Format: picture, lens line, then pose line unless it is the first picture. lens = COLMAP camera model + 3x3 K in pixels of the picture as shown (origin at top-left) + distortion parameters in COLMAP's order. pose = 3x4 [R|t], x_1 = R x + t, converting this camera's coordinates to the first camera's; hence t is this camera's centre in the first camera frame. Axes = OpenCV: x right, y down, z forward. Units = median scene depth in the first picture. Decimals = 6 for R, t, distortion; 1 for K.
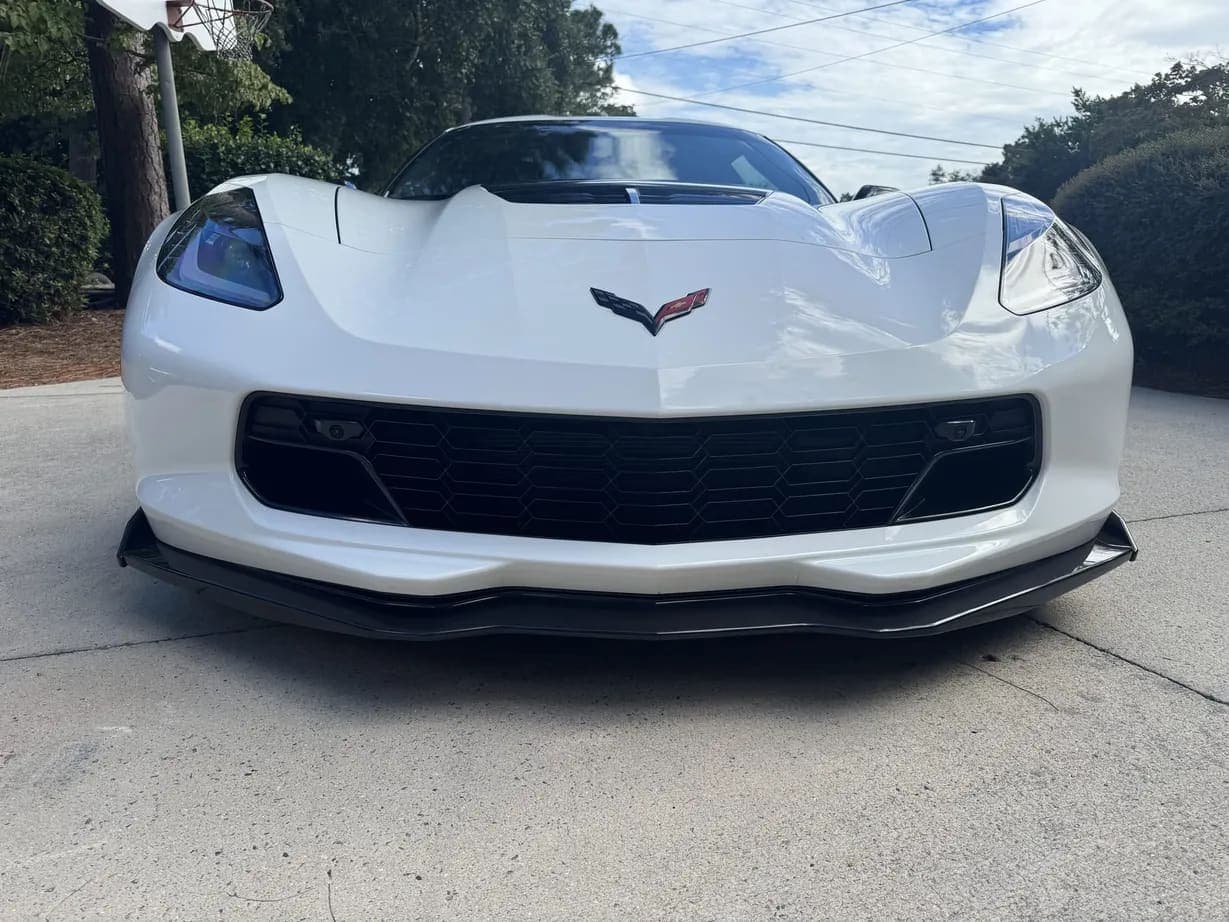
lens RADIAL K [[898.5, 0, 612.7], [0, 898.5, 463.8], [0, 0, 1]] dist [0.003414, -0.001376]
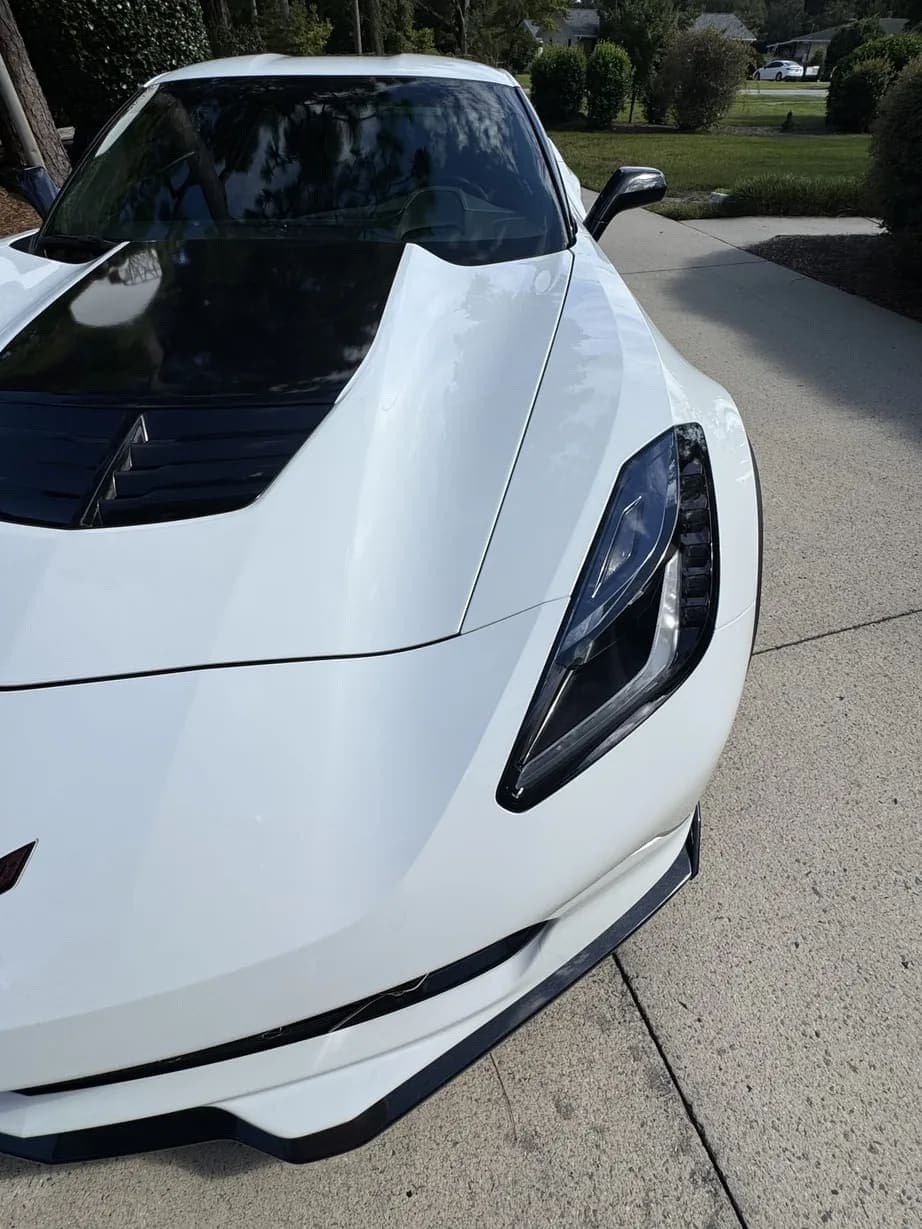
lens RADIAL K [[619.3, 0, 467.1], [0, 619.3, 590.9], [0, 0, 1]] dist [-0.003929, -0.000540]
pose [[0.997756, 0.038620, -0.054703, 0.467554], [-0.007557, 0.876652, 0.481067, -0.605717], [0.066534, -0.479573, 0.874976, 0.711122]]
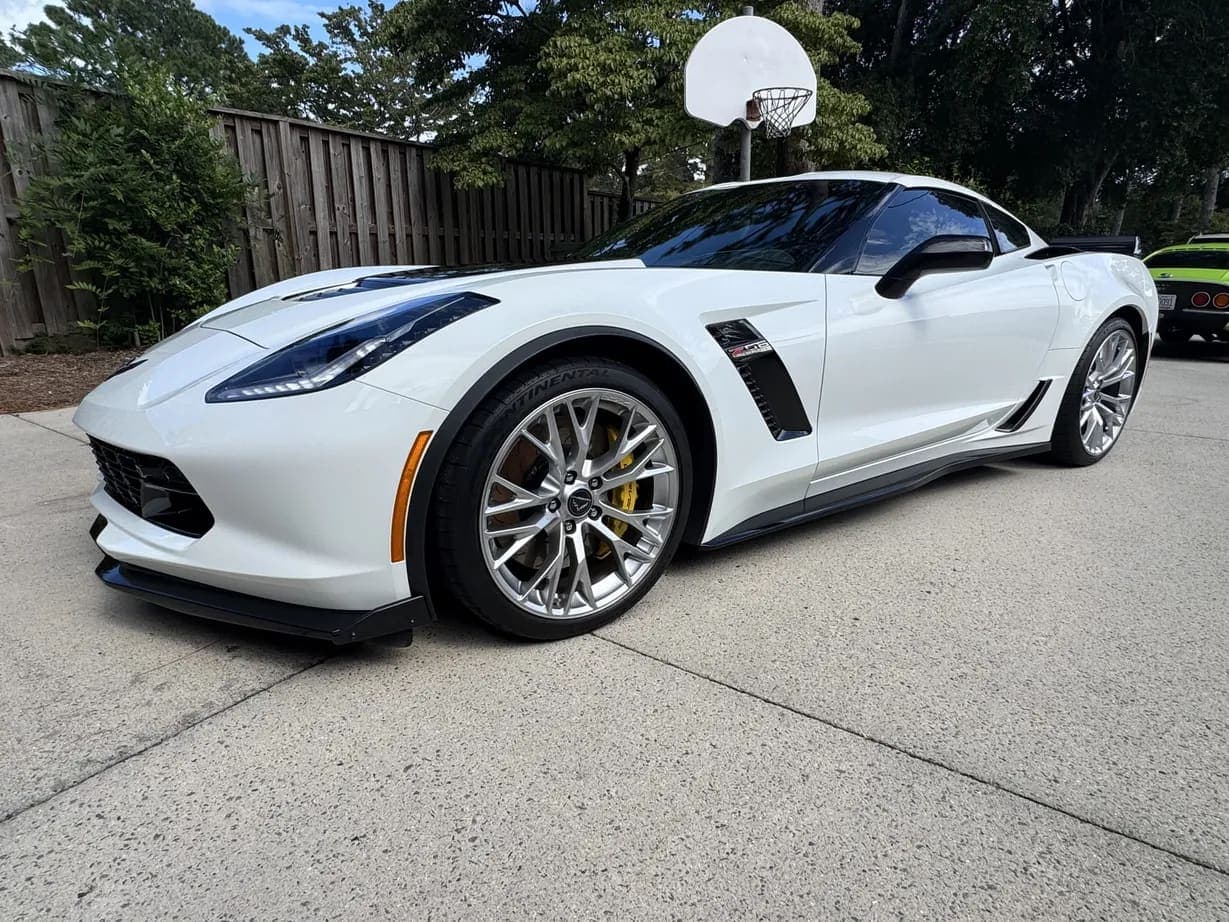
lens RADIAL K [[710.5, 0, 599.9], [0, 710.5, 459.6], [0, 0, 1]] dist [-0.000883, -0.000615]
pose [[0.537048, 0.216875, -0.815196, 1.792370], [-0.174762, 0.974024, 0.143997, -0.365945], [0.825250, 0.065132, 0.560999, 0.981794]]
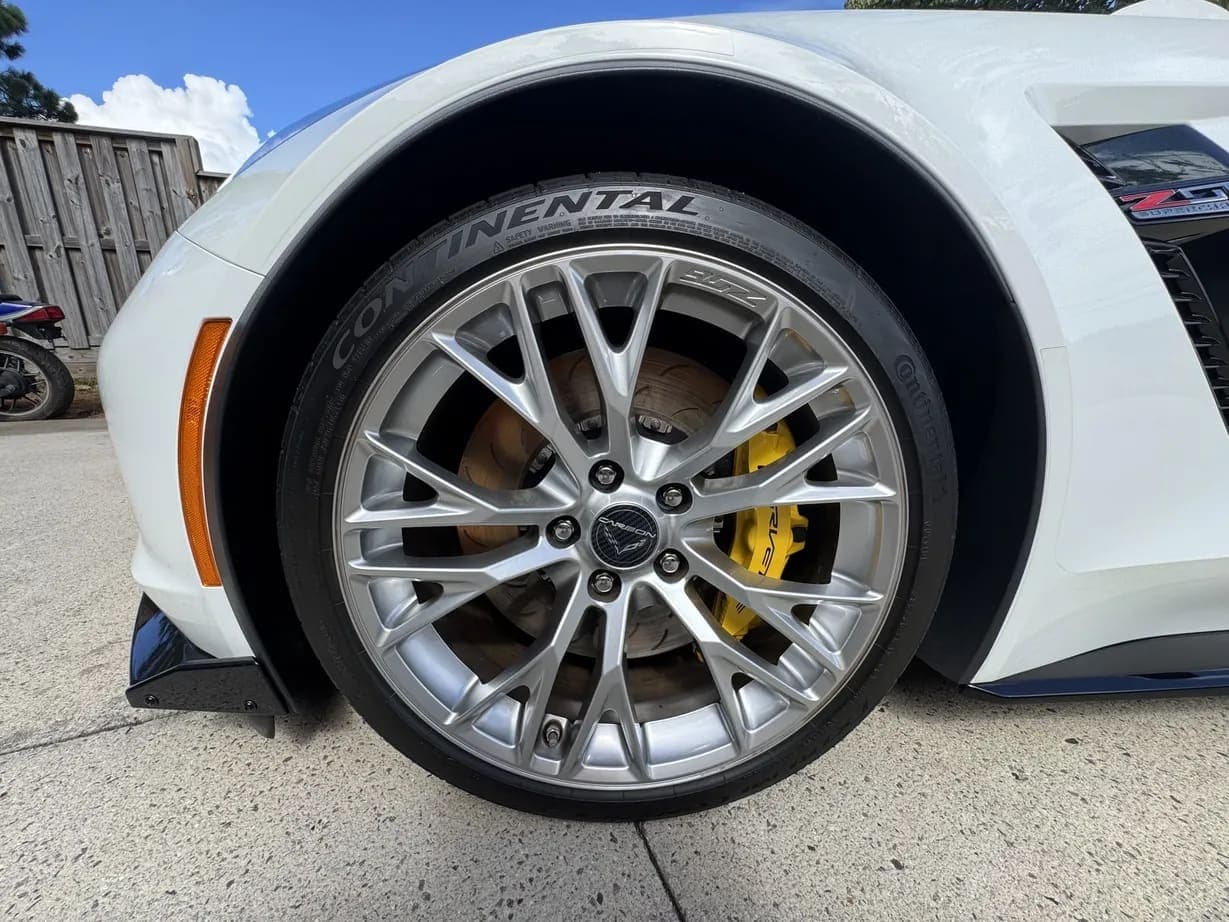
lens RADIAL K [[492.1, 0, 612.0], [0, 492.1, 459.1], [0, 0, 1]] dist [-0.003854, 0.000136]
pose [[-0.001396, 0.214577, -0.976706, 1.115531], [-0.195402, 0.957821, 0.210708, -0.238558], [0.980722, 0.191144, 0.040592, 1.634836]]
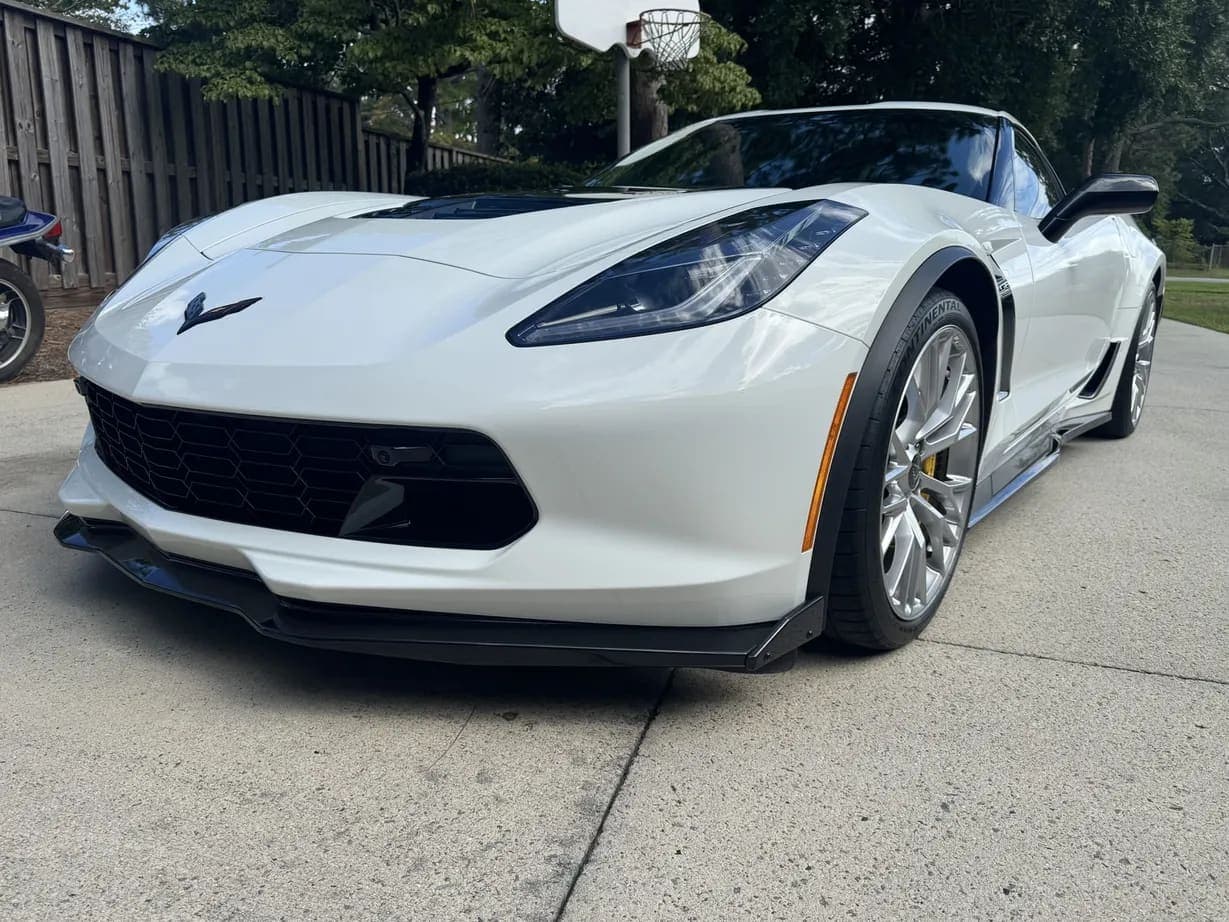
lens RADIAL K [[932.6, 0, 608.4], [0, 932.6, 467.4], [0, 0, 1]] dist [0.002788, -0.006414]
pose [[0.784454, 0.154631, -0.600601, 1.205547], [-0.147829, 0.987126, 0.061065, -0.123637], [0.602311, 0.040883, 0.797214, 0.346285]]
